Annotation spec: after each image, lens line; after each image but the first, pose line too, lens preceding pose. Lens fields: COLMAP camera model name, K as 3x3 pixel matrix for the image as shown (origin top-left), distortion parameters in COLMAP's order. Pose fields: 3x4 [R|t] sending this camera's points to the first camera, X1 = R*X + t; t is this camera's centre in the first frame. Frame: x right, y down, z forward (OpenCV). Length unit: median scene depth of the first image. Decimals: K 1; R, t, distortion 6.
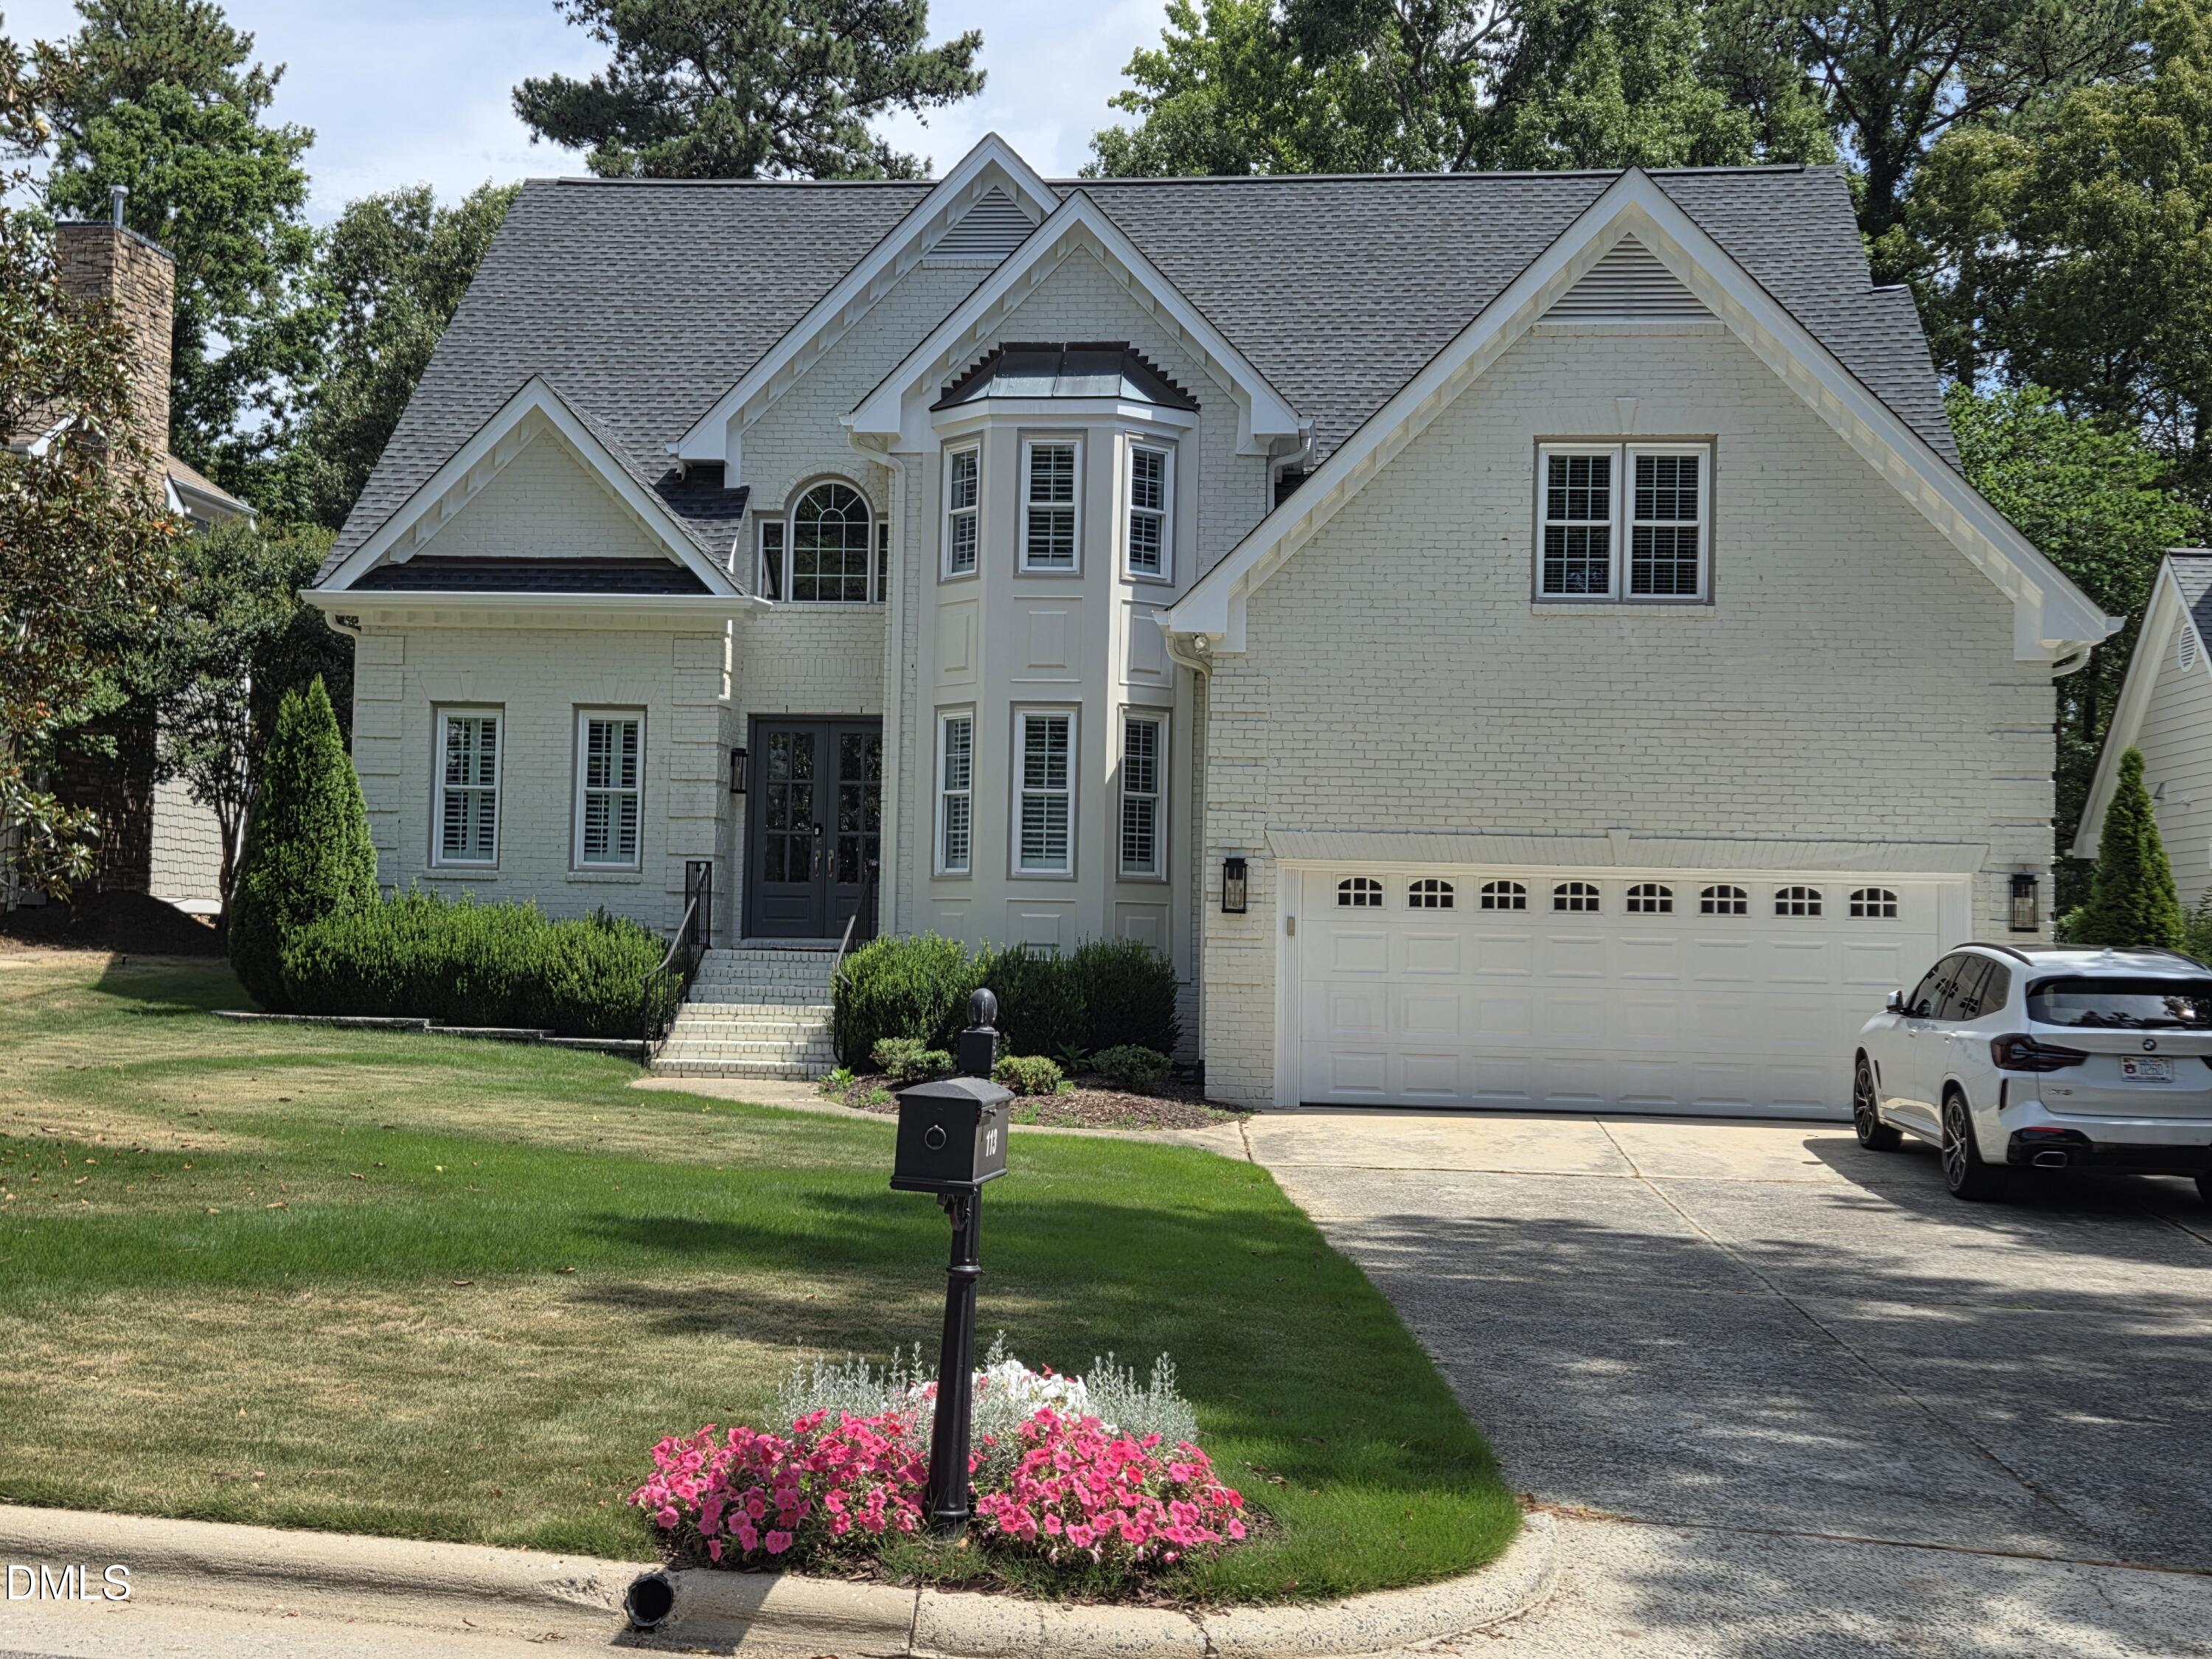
lens RADIAL K [[2757.6, 0, 1106.0], [0, 2757.6, 829.5], [0, 0, 1]] dist [0.064830, -0.035435]
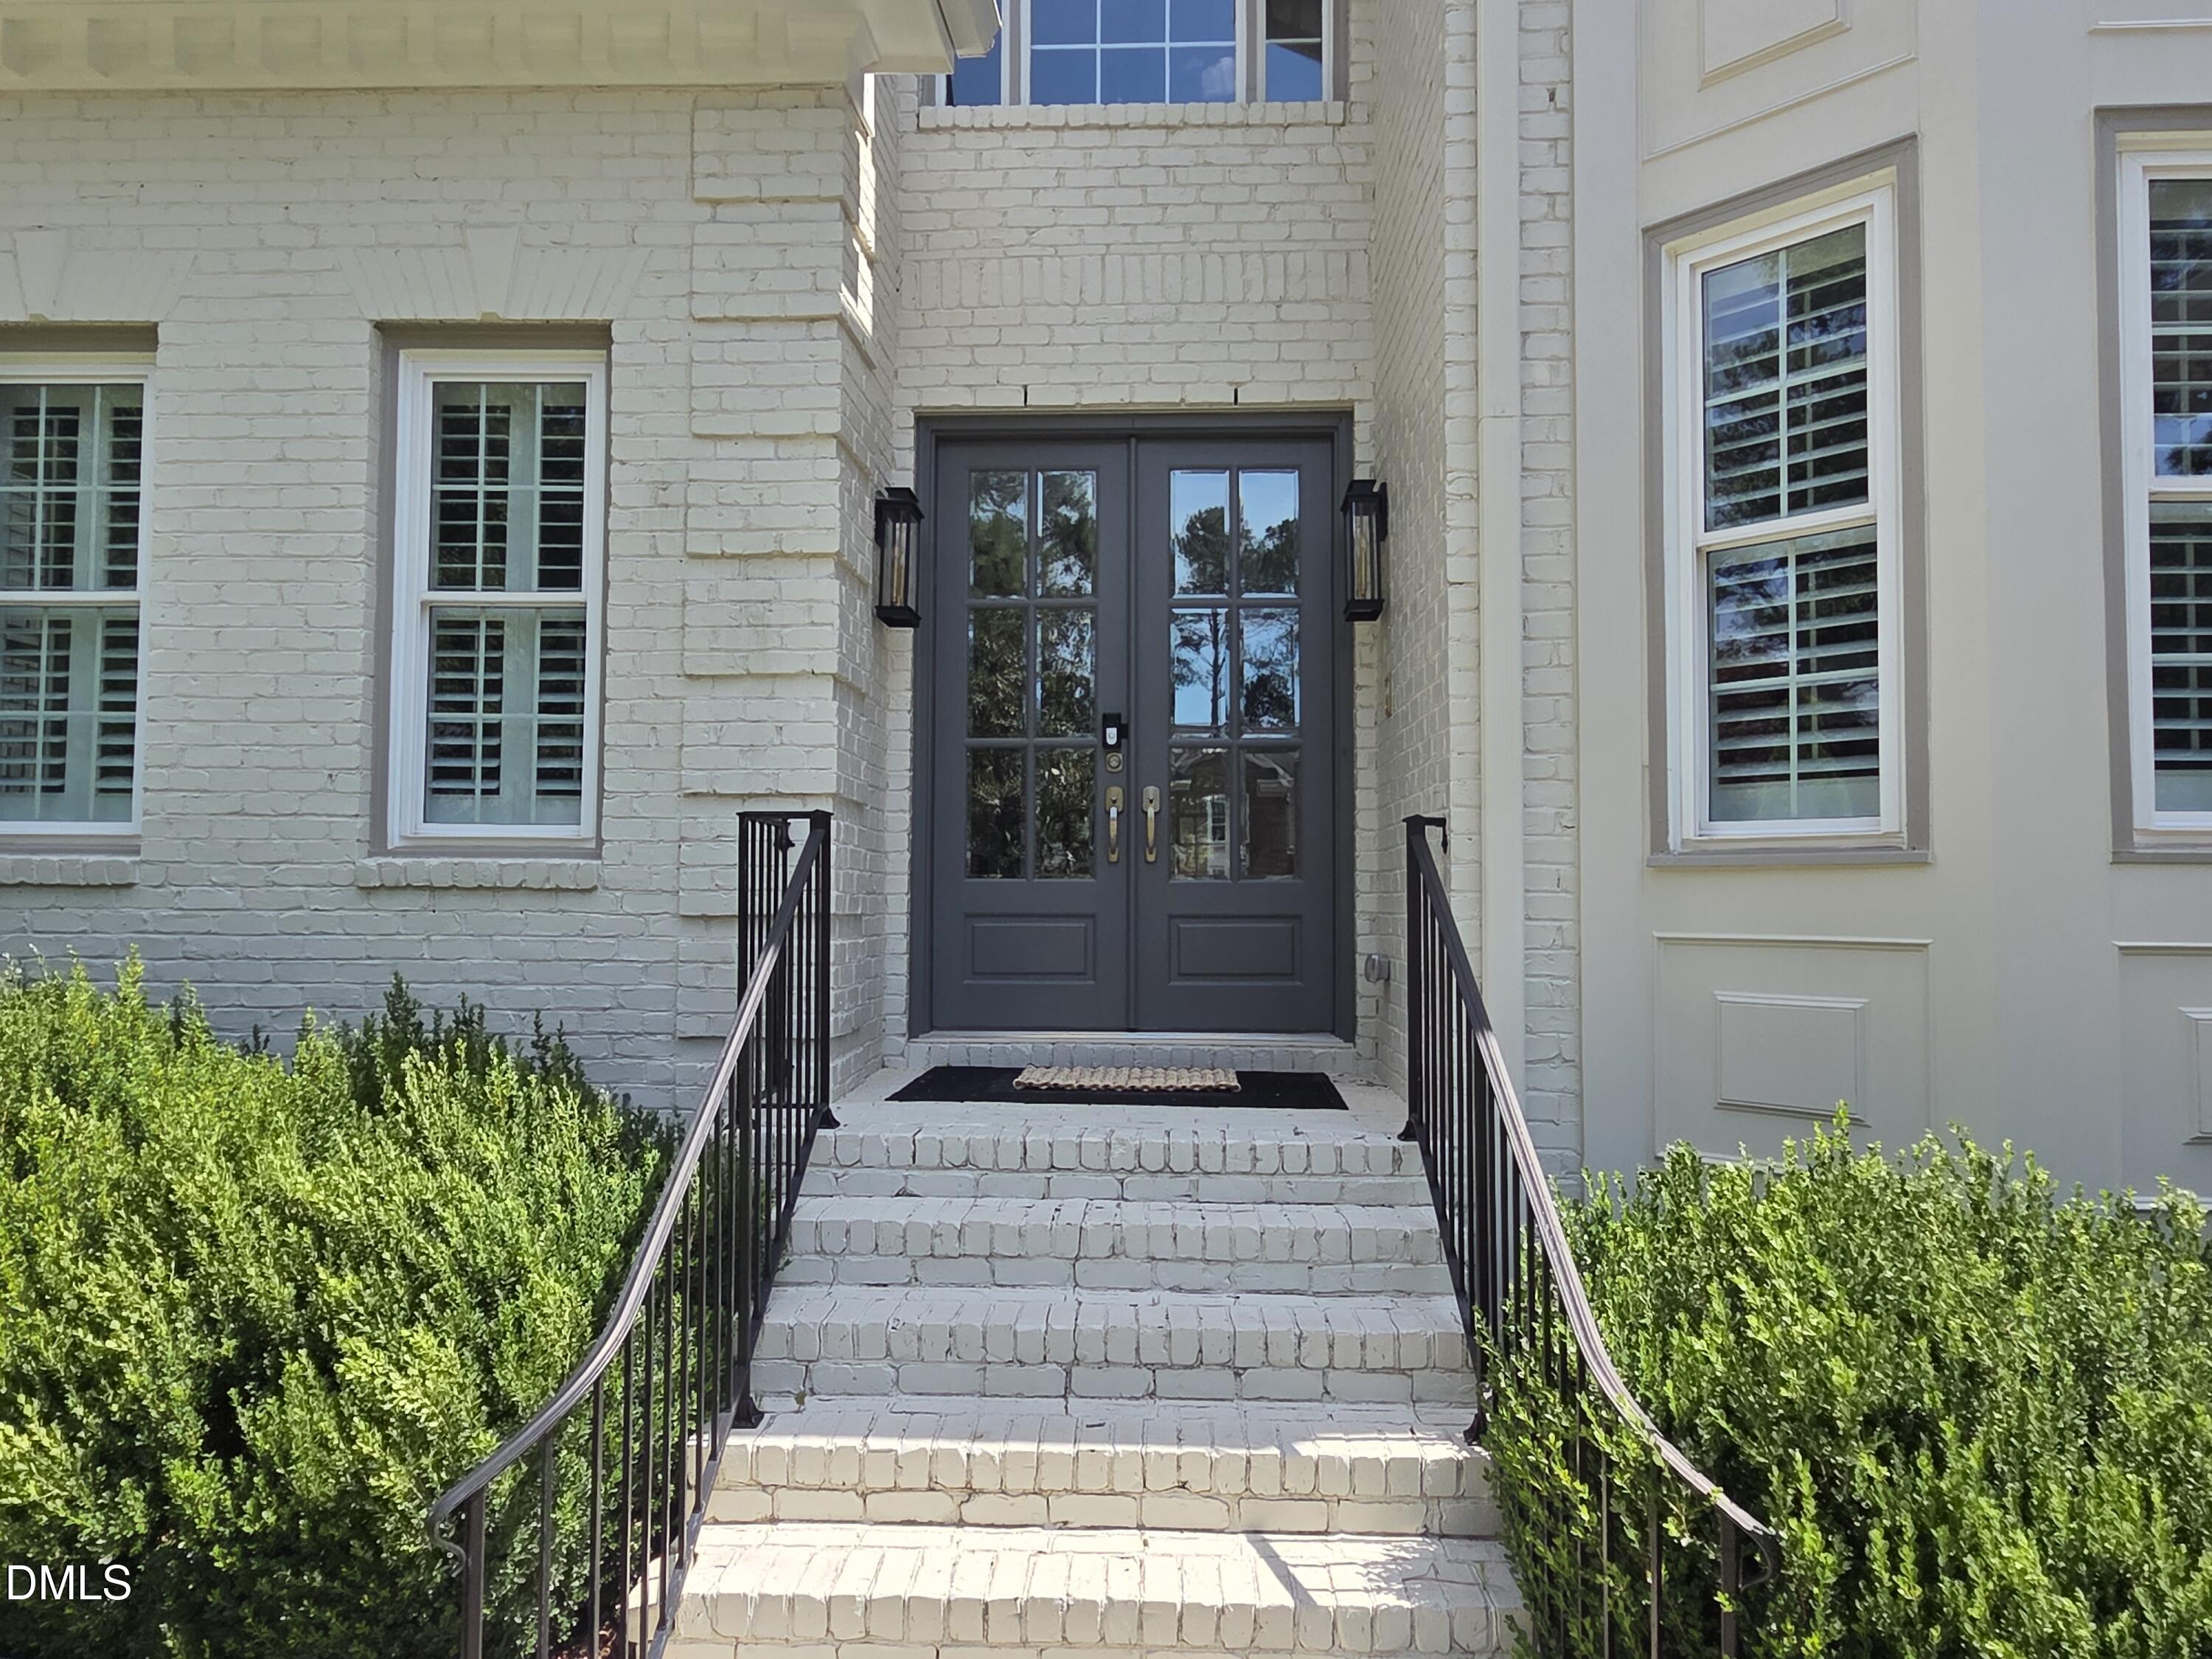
lens RADIAL K [[1509.7, 0, 1106.0], [0, 1509.7, 829.5], [0, 0, 1]] dist [-0.001455, -0.003186]
pose [[0.997744, -0.014685, 0.065508, -0.128212], [0.014865, 0.999887, -0.002260, 0.014555], [-0.065468, 0.003229, 0.997849, 0.867234]]
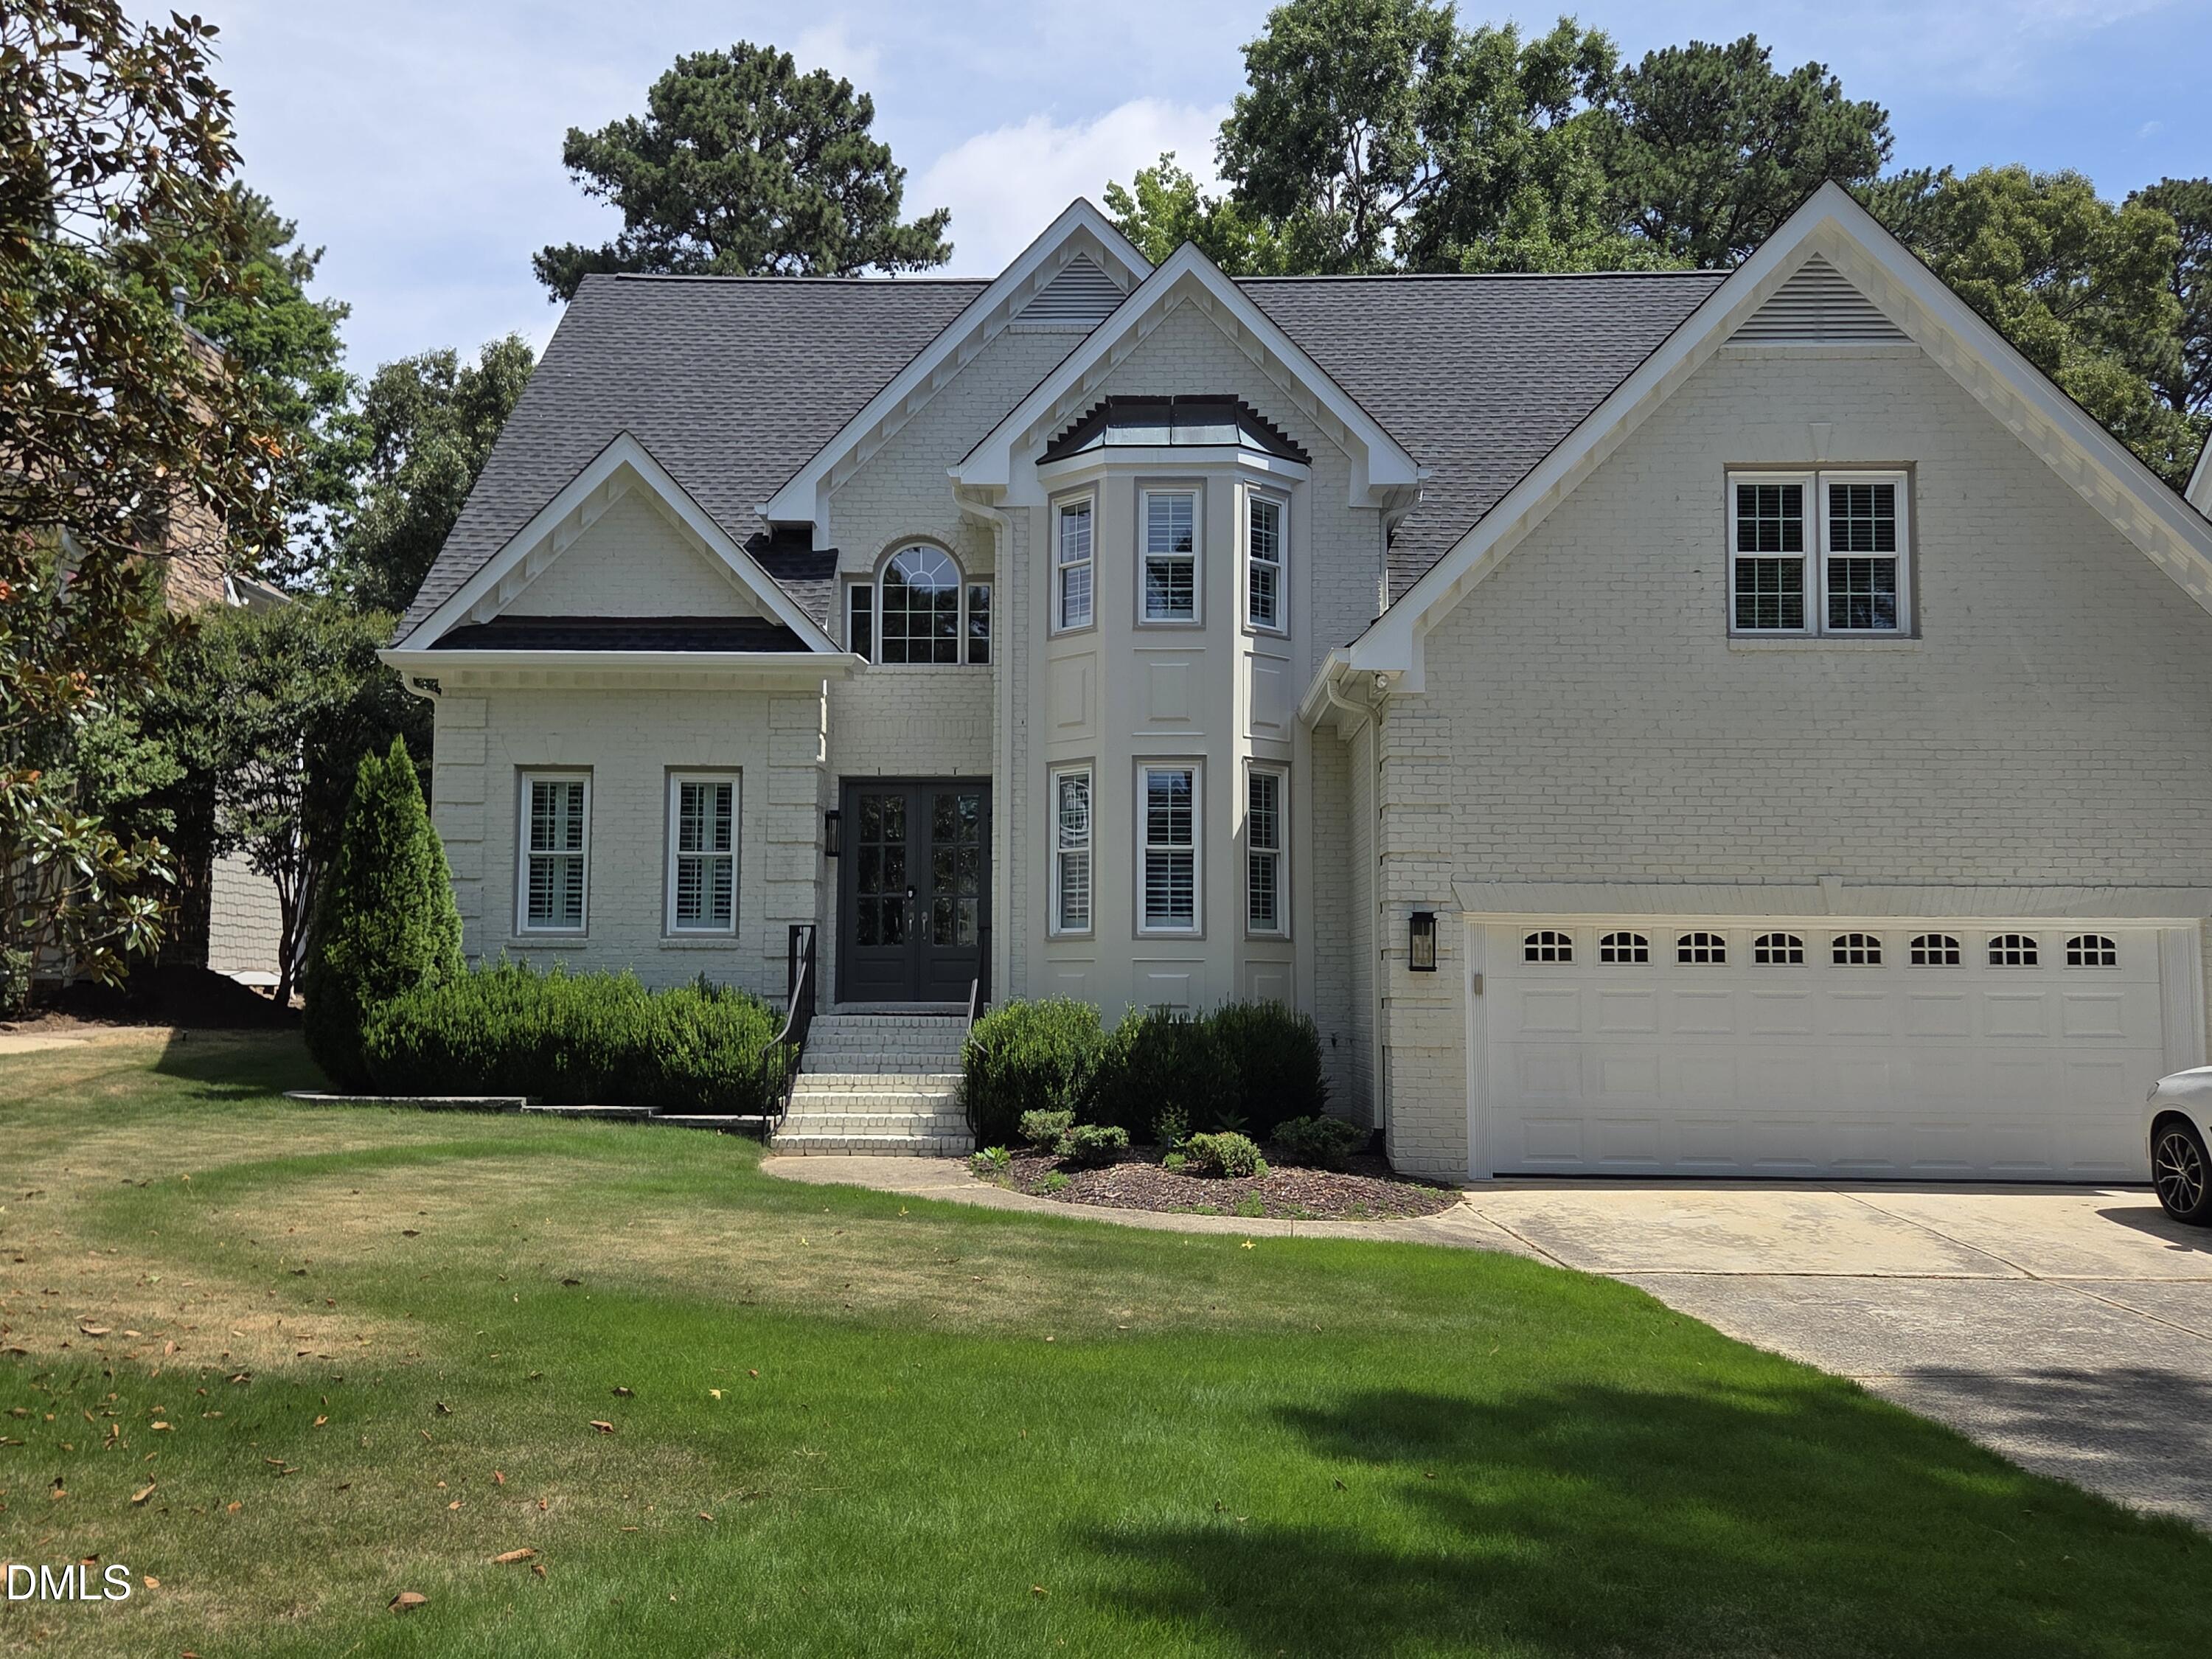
lens RADIAL K [[2046.2, 0, 1106.0], [0, 2046.2, 829.5], [0, 0, 1]] dist [0.082930, -0.116390]
pose [[0.996415, -0.010096, 0.083995, -0.104106], [0.013144, 0.999272, -0.035807, 0.005234], [-0.083572, 0.036783, 0.995823, 0.280245]]
